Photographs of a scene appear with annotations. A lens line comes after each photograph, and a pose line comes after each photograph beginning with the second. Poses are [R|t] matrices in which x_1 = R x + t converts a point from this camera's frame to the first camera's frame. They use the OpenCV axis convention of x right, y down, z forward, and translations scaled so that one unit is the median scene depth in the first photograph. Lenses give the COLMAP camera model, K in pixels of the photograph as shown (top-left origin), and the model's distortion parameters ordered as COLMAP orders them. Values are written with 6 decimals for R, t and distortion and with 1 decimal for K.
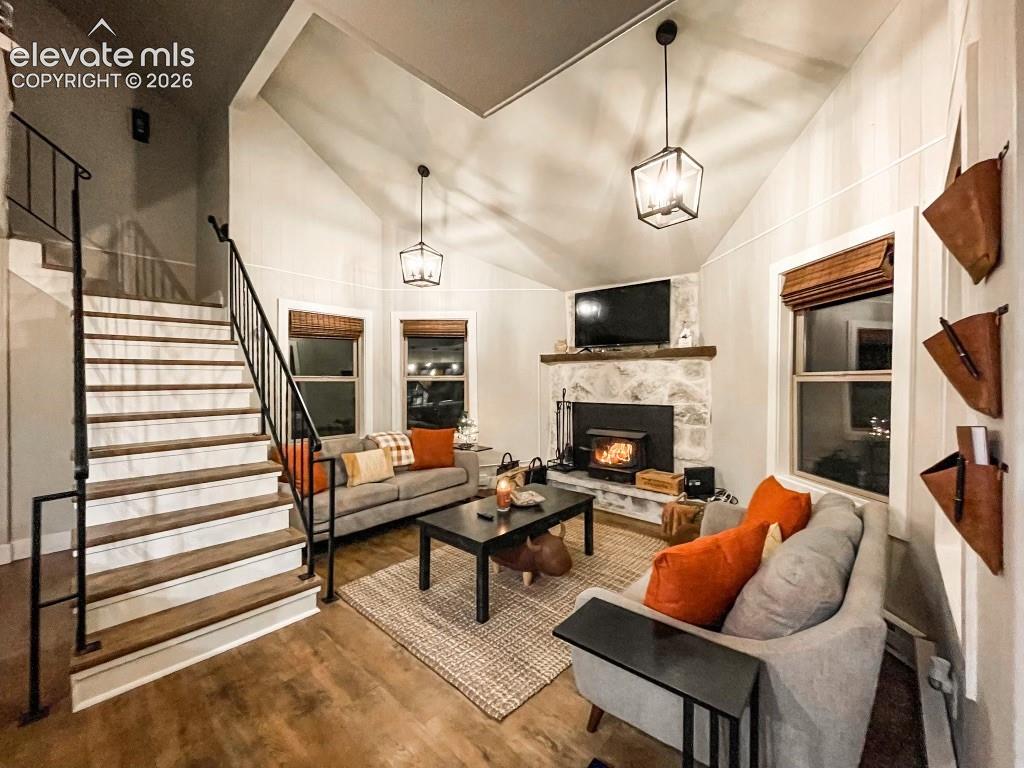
lens RADIAL K [[411.4, 0, 513.2], [0, 411.4, 385.0], [0, 0, 1]] dist [-0.001703, -0.000760]
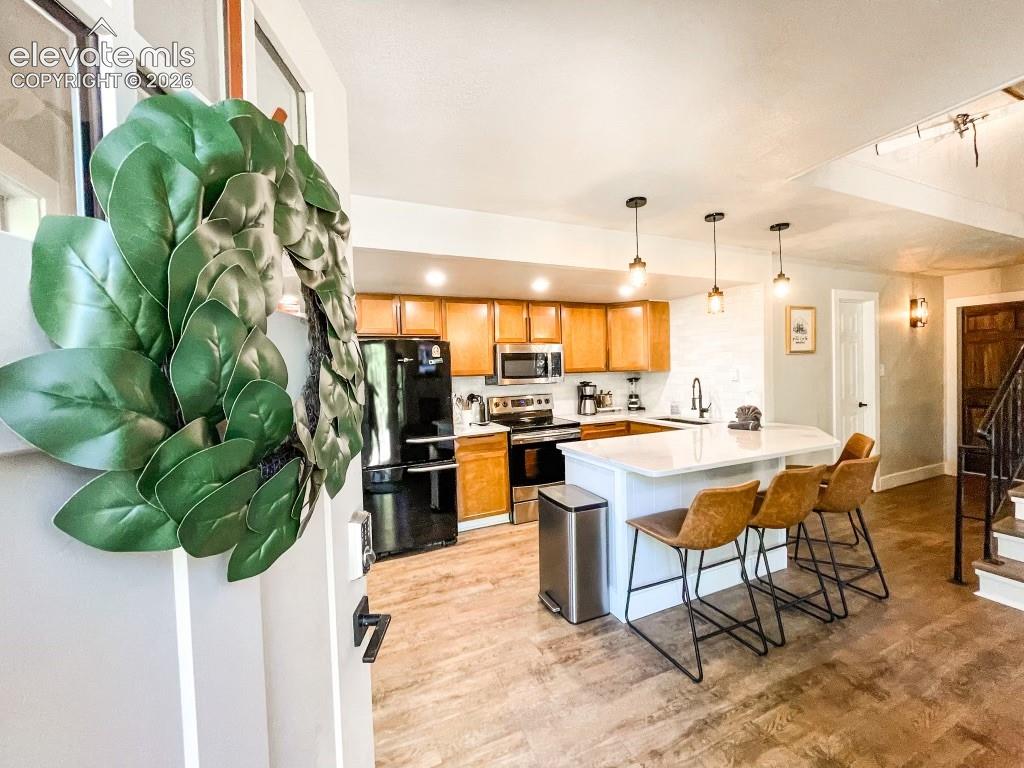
lens RADIAL K [[411.4, 0, 513.2], [0, 411.4, 385.0], [0, 0, 1]] dist [-0.001703, -0.000760]
pose [[-0.411806, 0.042296, -0.910289, 0.386174], [0.022165, 0.999092, 0.036394, -0.020111], [0.911002, -0.005189, -0.412370, 0.038852]]
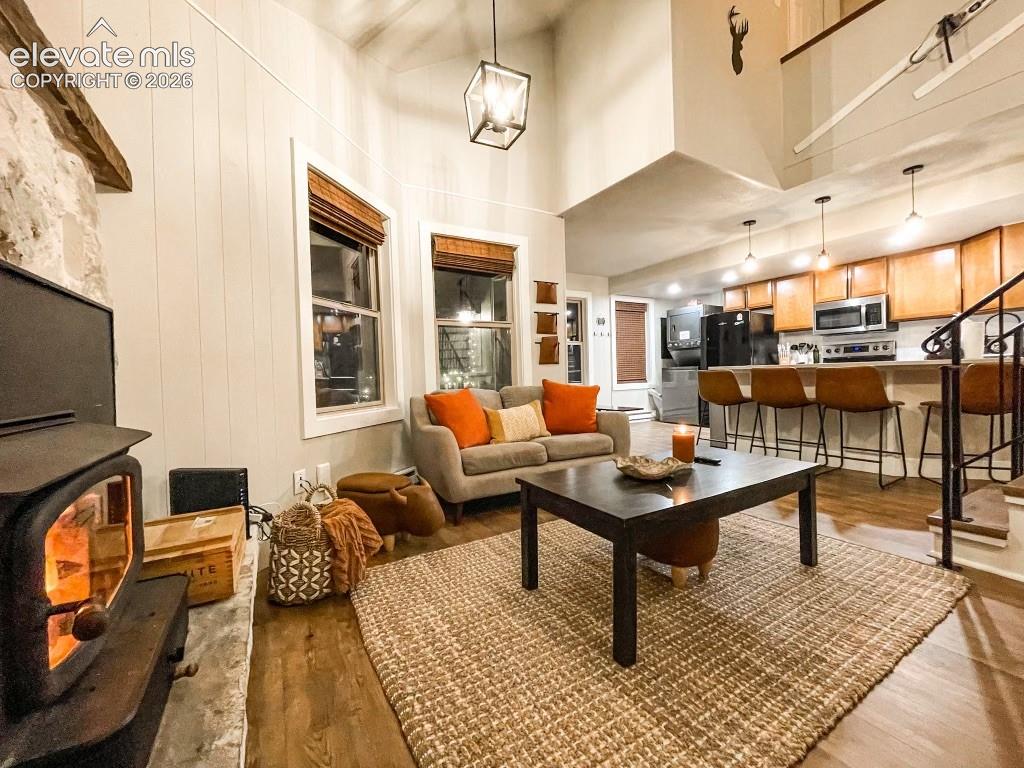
lens RADIAL K [[411.1, 0, 512.0], [0, 411.1, 384.0], [0, 0, 1]] dist [-0.027073, -0.000042]
pose [[-0.953896, 0.027382, 0.298885, 0.038662], [0.037457, 0.998905, 0.028033, 0.100330], [-0.297790, 0.037936, -0.953877, 1.139780]]
